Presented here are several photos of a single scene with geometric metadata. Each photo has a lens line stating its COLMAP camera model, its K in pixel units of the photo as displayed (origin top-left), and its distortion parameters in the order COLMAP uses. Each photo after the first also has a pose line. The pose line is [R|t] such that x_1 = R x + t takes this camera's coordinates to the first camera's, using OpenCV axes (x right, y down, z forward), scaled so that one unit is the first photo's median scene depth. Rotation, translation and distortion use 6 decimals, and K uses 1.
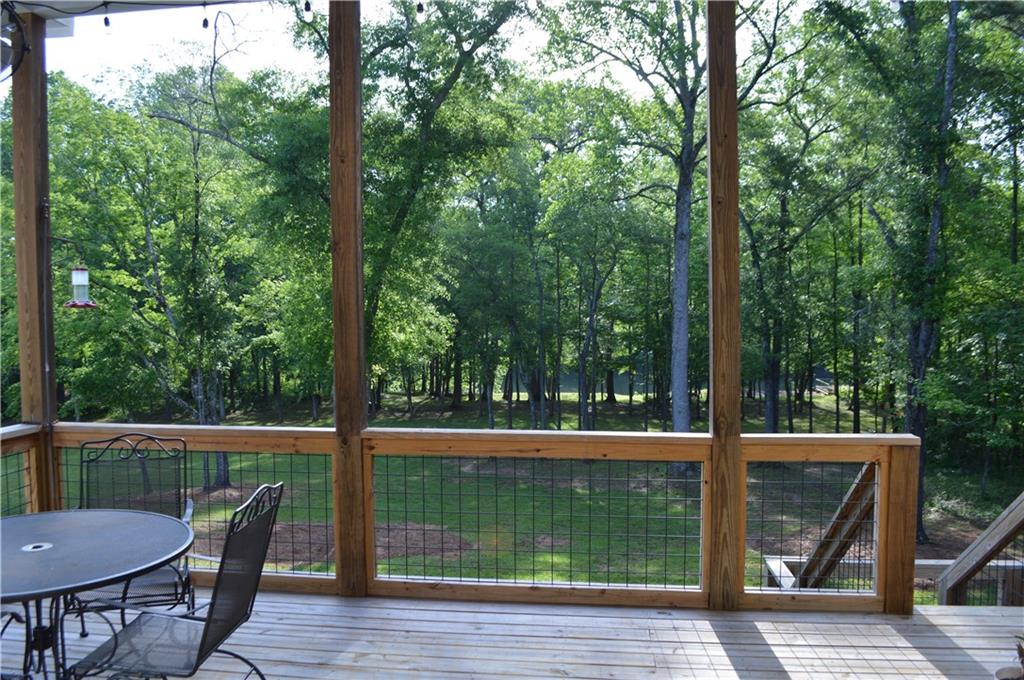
lens RADIAL K [[816.2, 0, 499.1], [0, 816.2, 354.3], [0, 0, 1]] dist [-0.086281, 0.011042]
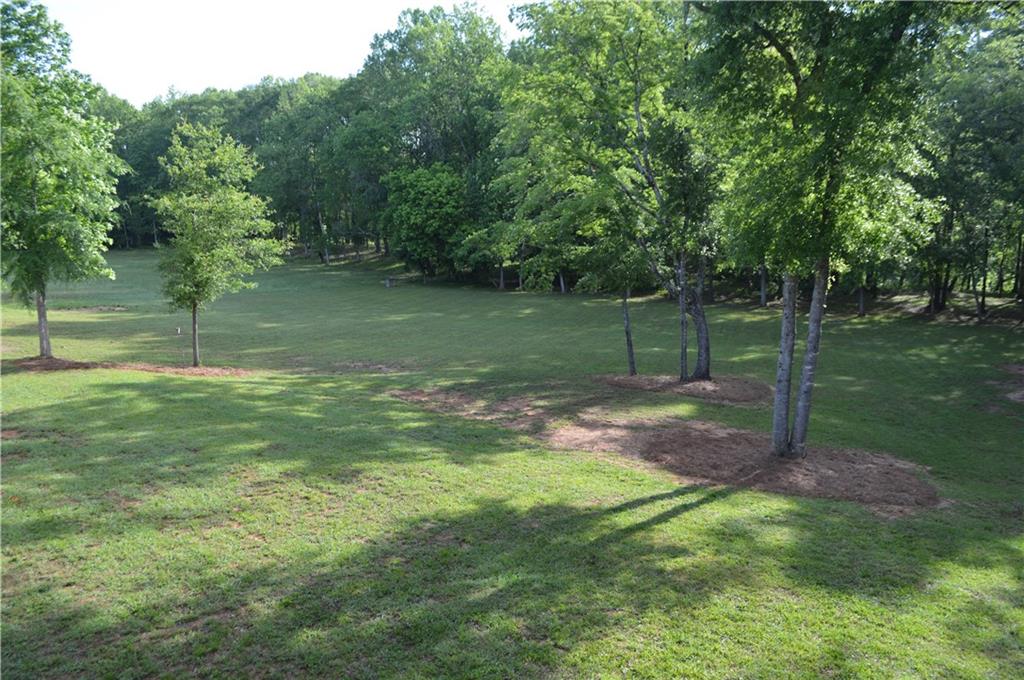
lens RADIAL K [[816.2, 0, 499.1], [0, 816.2, 354.3], [0, 0, 1]] dist [-0.086281, 0.011042]
pose [[0.762470, 0.122889, -0.635246, 0.116678], [-0.029671, 0.987406, 0.155402, -0.008526], [0.646343, -0.099641, 0.756513, 0.182526]]
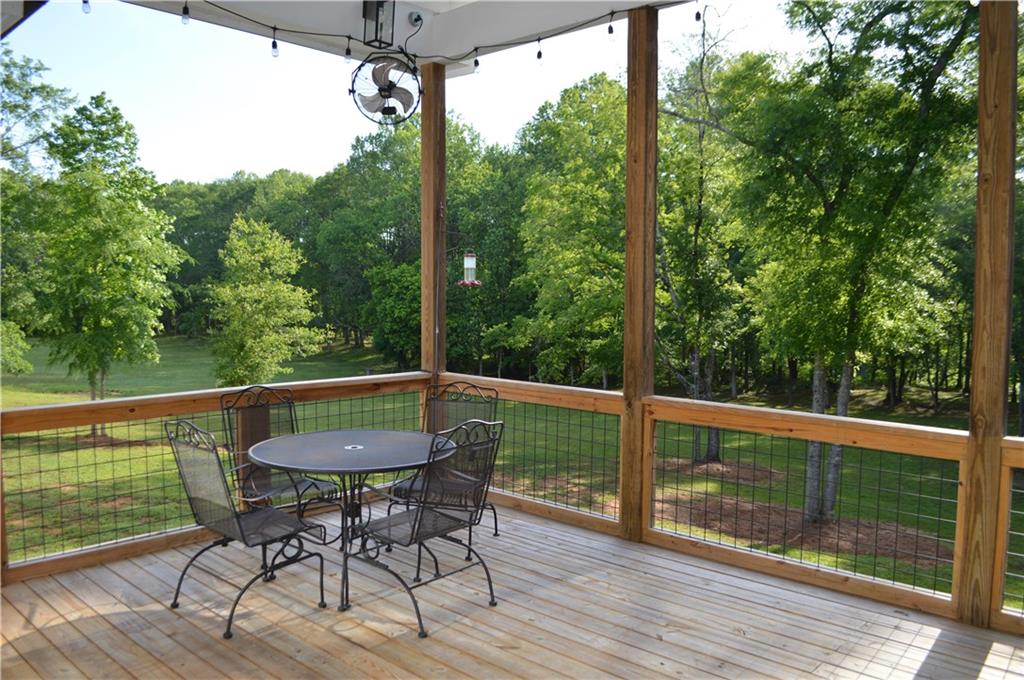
lens RADIAL K [[816.2, 0, 499.1], [0, 816.2, 354.3], [0, 0, 1]] dist [-0.086281, 0.011042]
pose [[0.804205, 0.059798, -0.591336, 0.067665], [-0.046591, 0.998207, 0.037580, 0.000164], [0.592523, -0.002671, 0.805549, -0.007889]]
